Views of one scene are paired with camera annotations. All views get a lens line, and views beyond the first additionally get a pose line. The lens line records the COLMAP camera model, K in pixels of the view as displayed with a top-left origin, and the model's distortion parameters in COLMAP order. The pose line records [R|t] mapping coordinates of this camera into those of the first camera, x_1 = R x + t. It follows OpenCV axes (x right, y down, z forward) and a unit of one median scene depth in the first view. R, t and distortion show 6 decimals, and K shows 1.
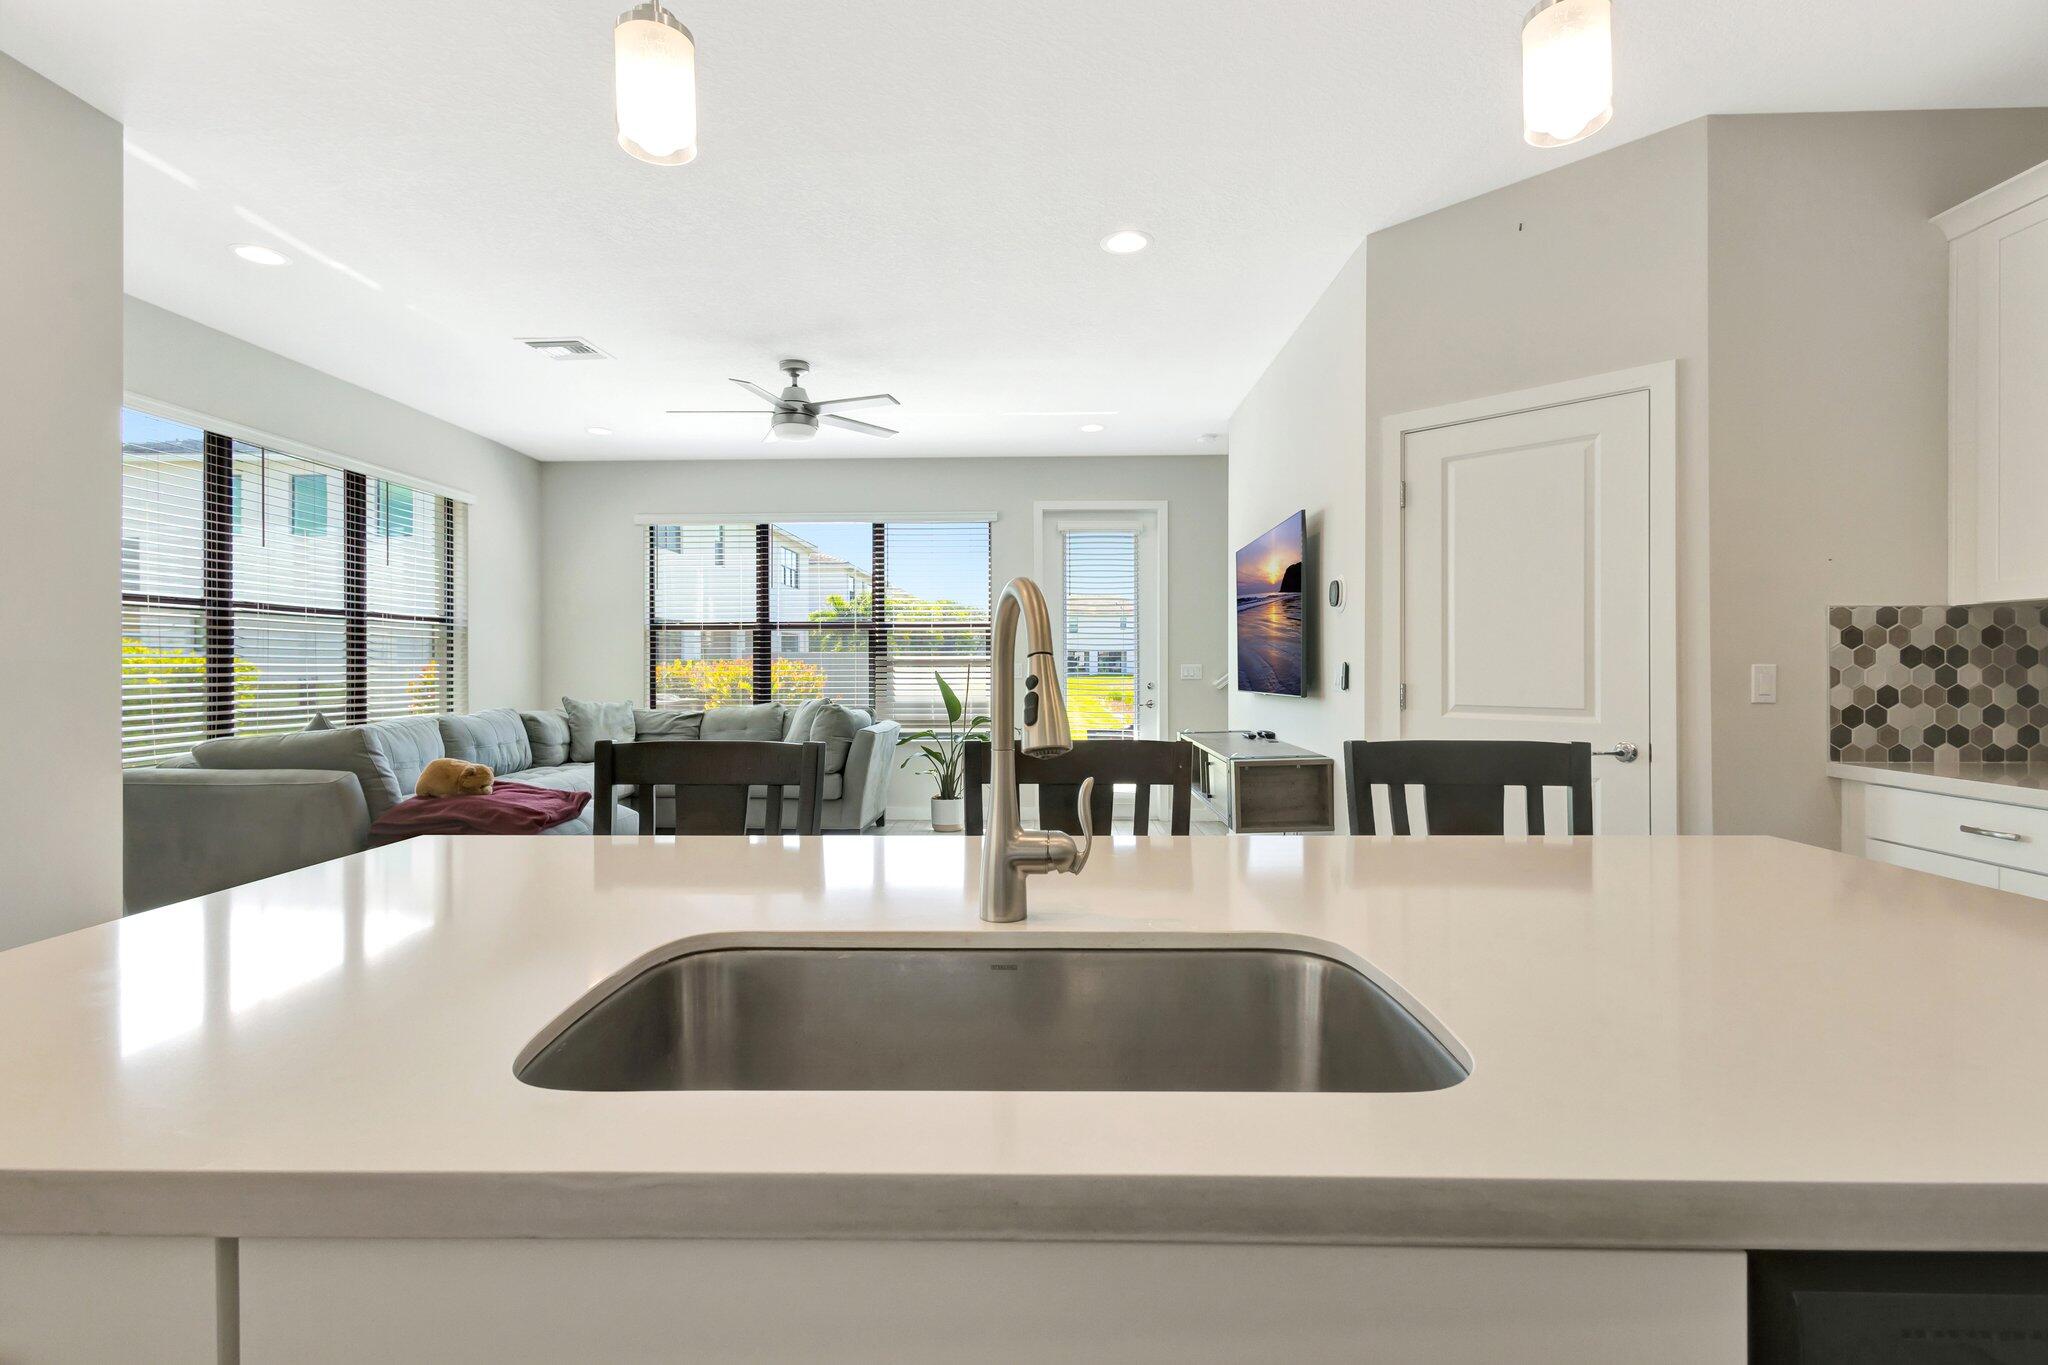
lens RADIAL K [[944.0, 0, 1020.7], [0, 944.0, 674.5], [0, 0, 1]] dist [0.008460, 0.000373]
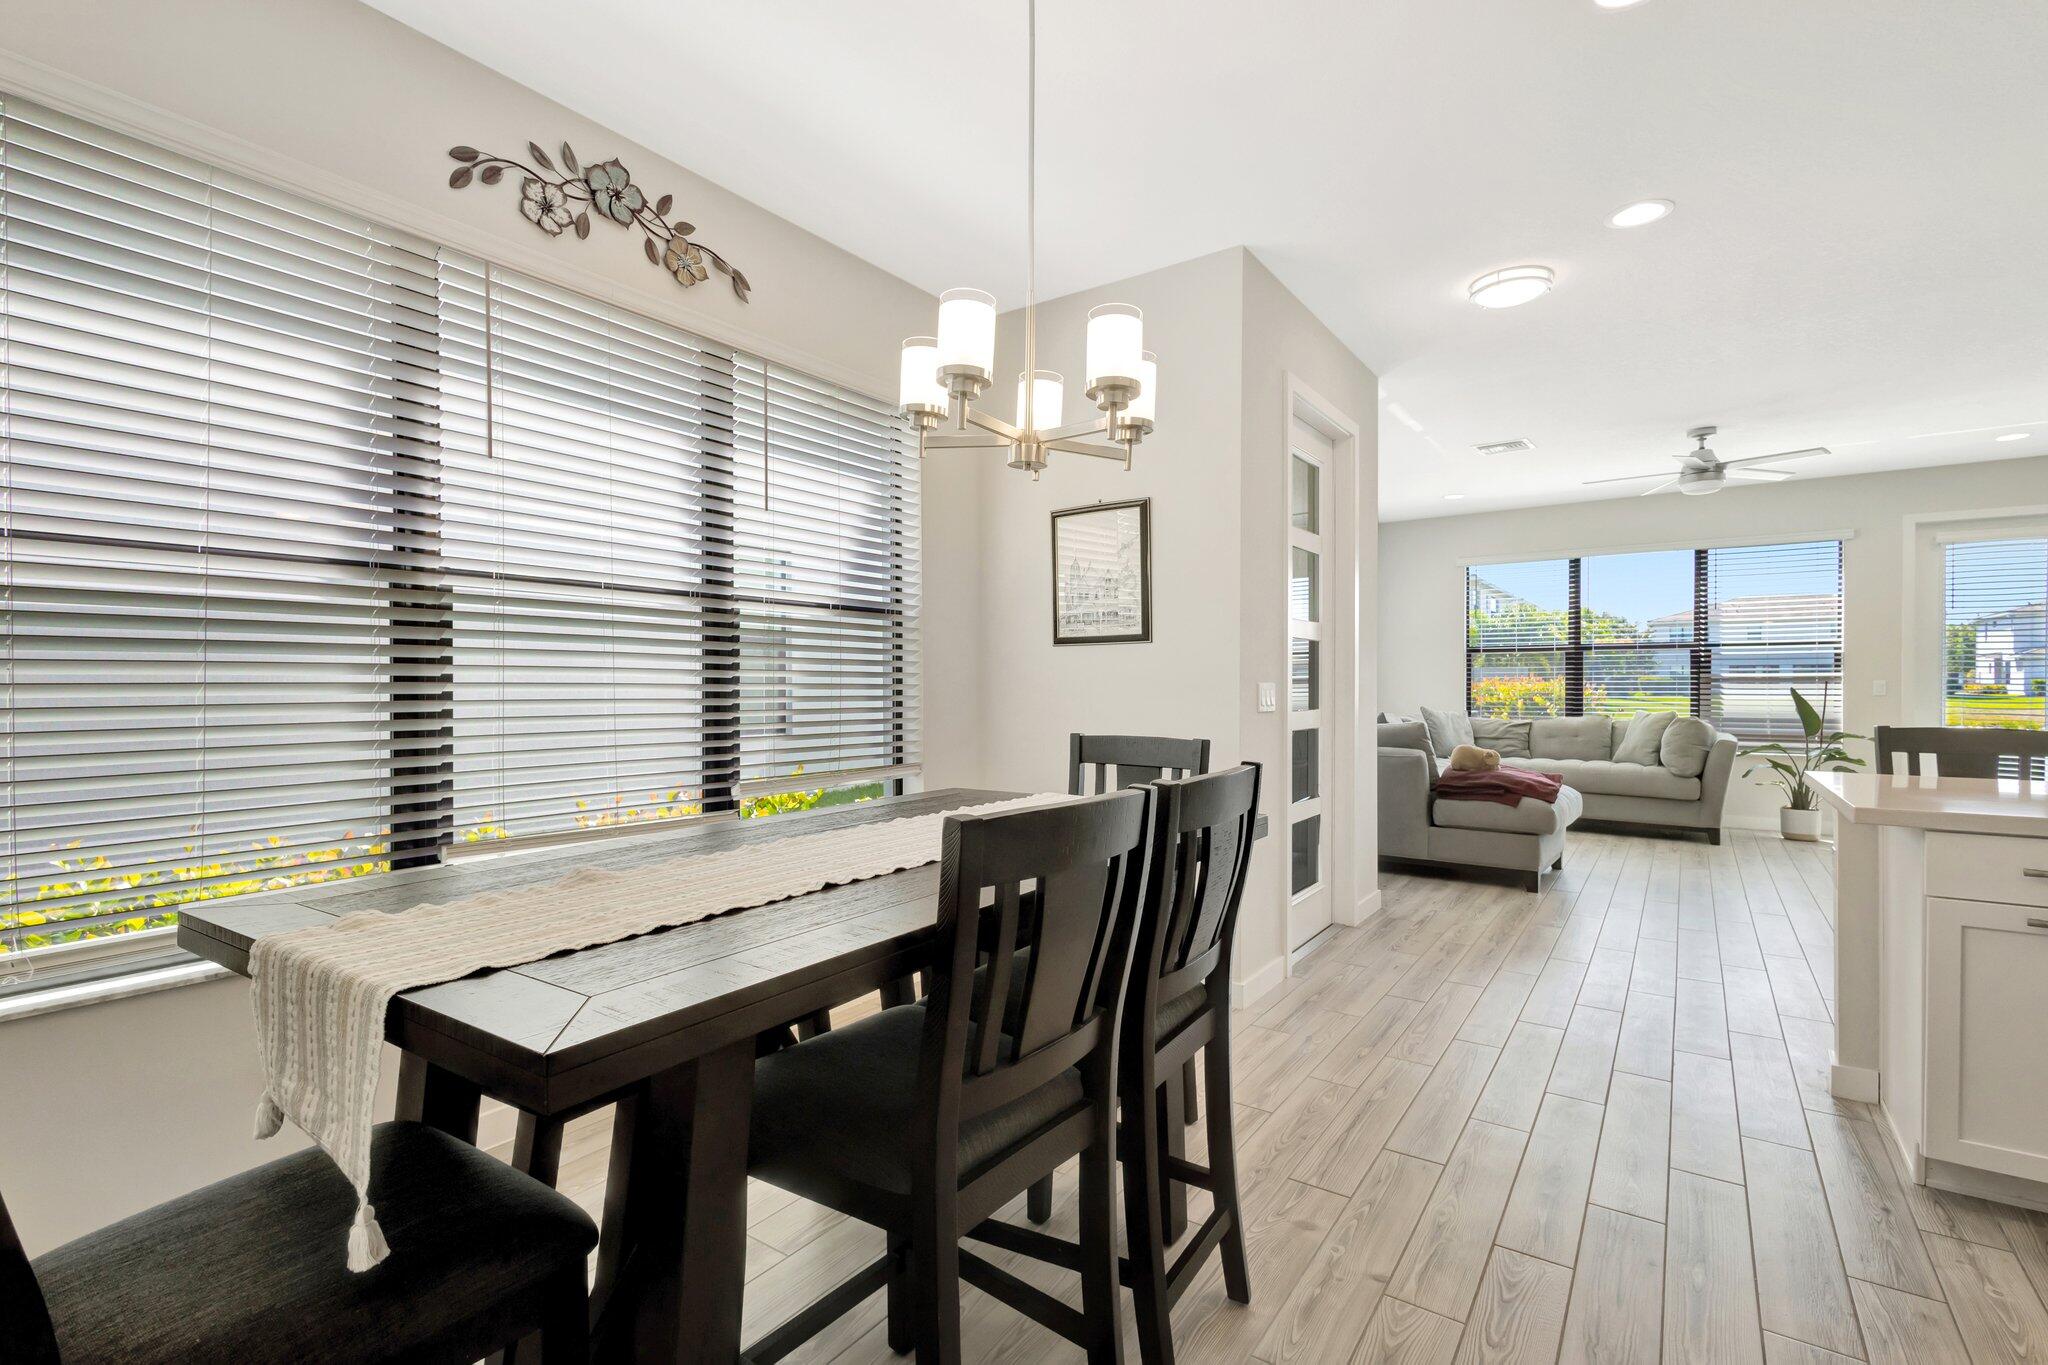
lens RADIAL K [[944.0, 0, 1029.2], [0, 944.0, 686.4], [0, 0, 1]] dist [0.008460, 0.000373]
pose [[0.830905, 0.001468, -0.556413, -0.205984], [-0.005932, 0.999963, -0.006220, 0.006728], [0.556383, 0.008469, 0.830883, -0.350655]]
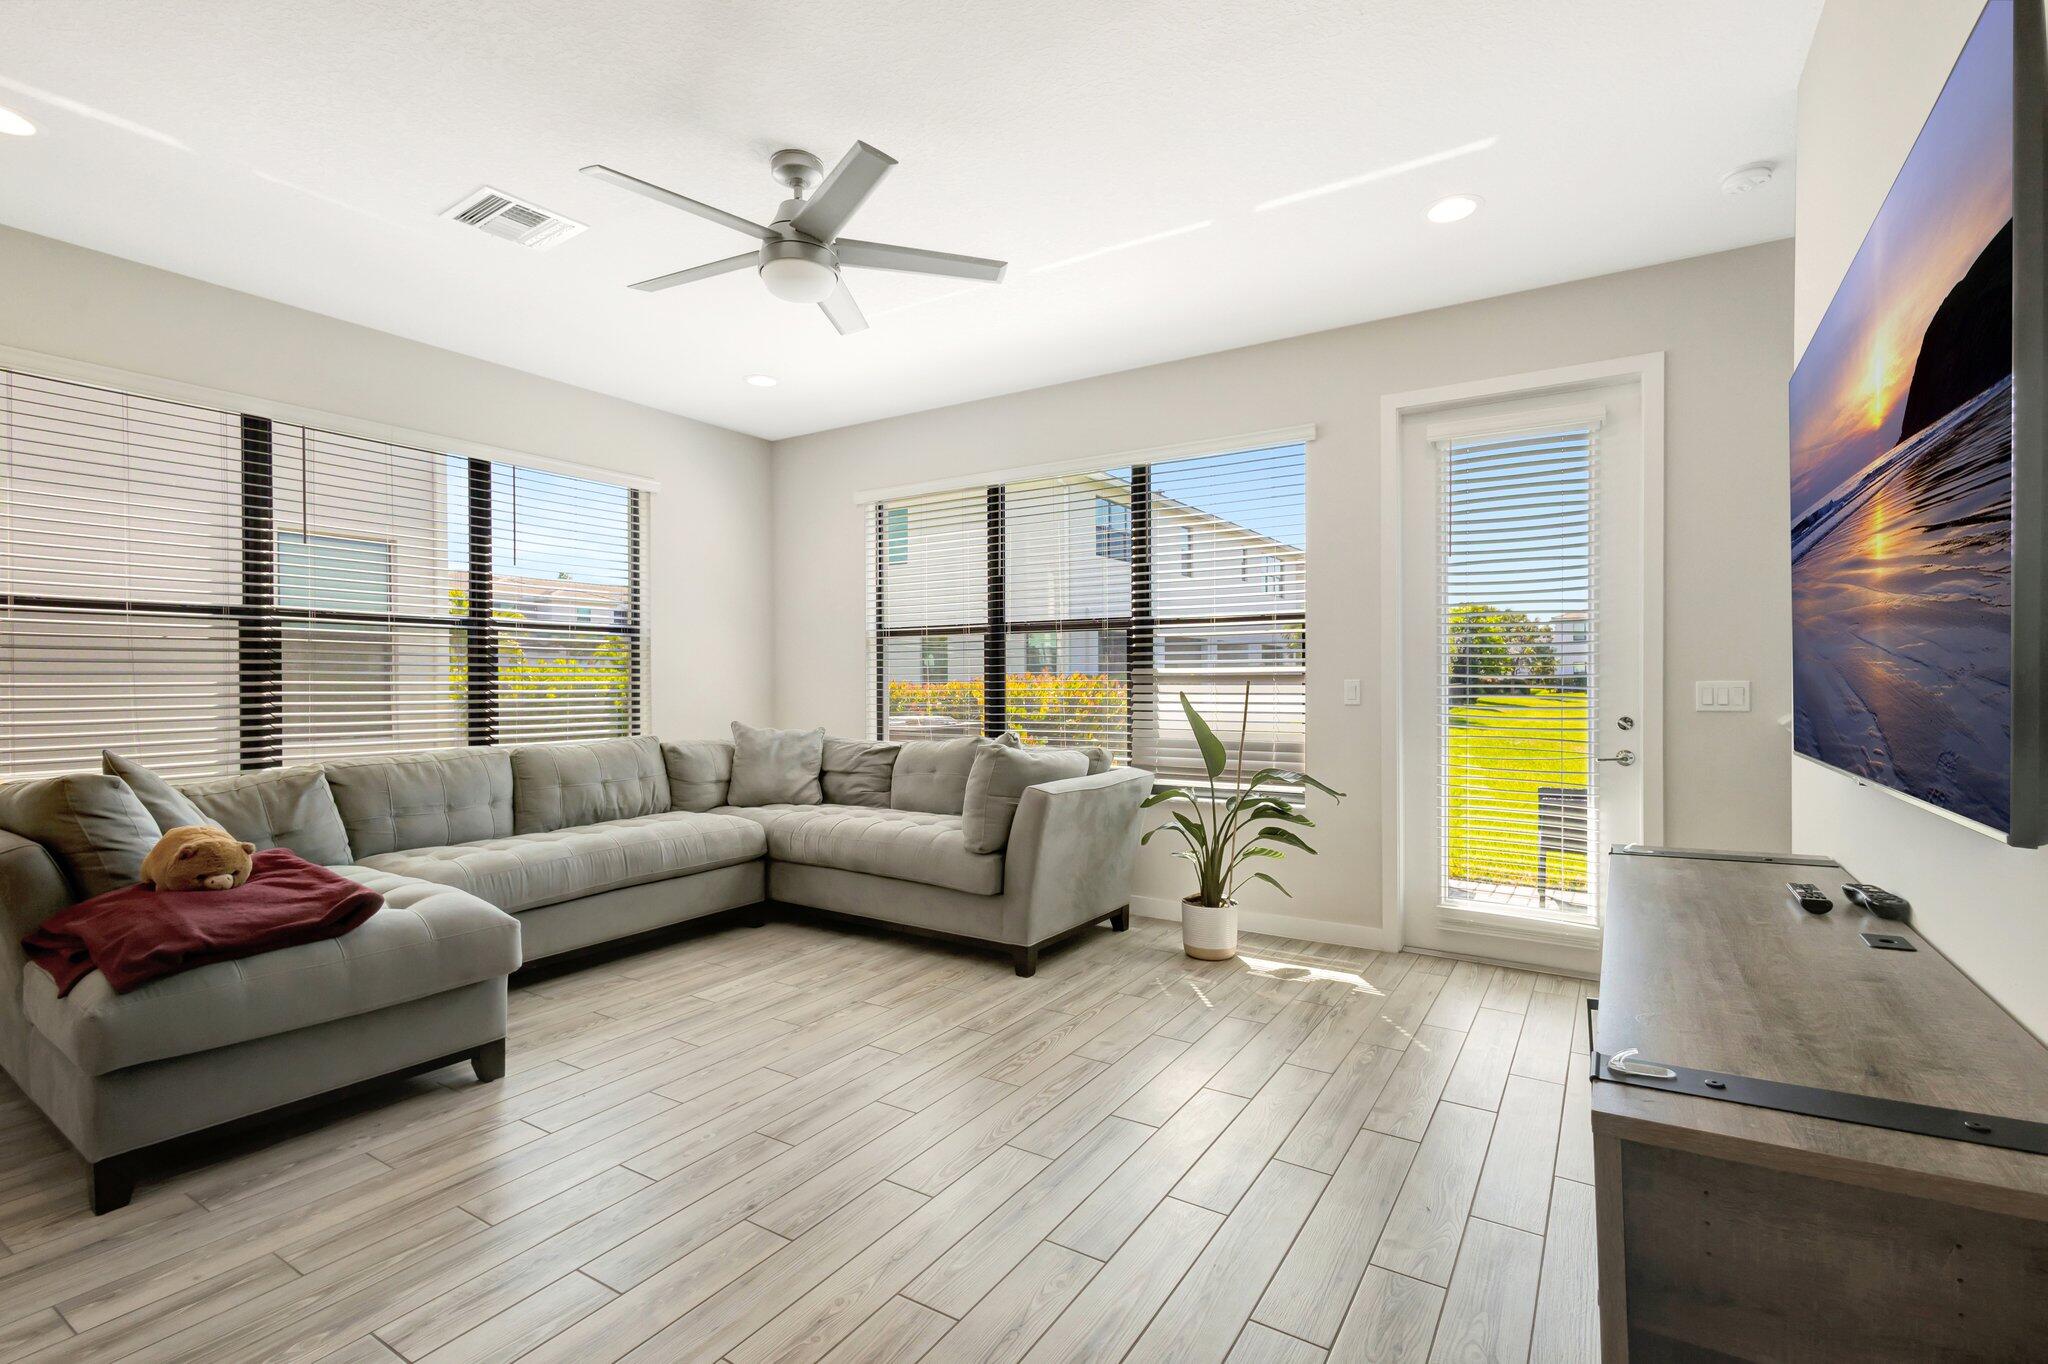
lens RADIAL K [[944.0, 0, 1012.7], [0, 944.0, 687.8], [0, 0, 1]] dist [0.008460, 0.000373]
pose [[0.856655, 0.002295, -0.515884, 0.128834], [-0.004506, 0.999985, -0.003035, -0.003699], [0.515870, 0.004925, 0.856653, 0.423635]]
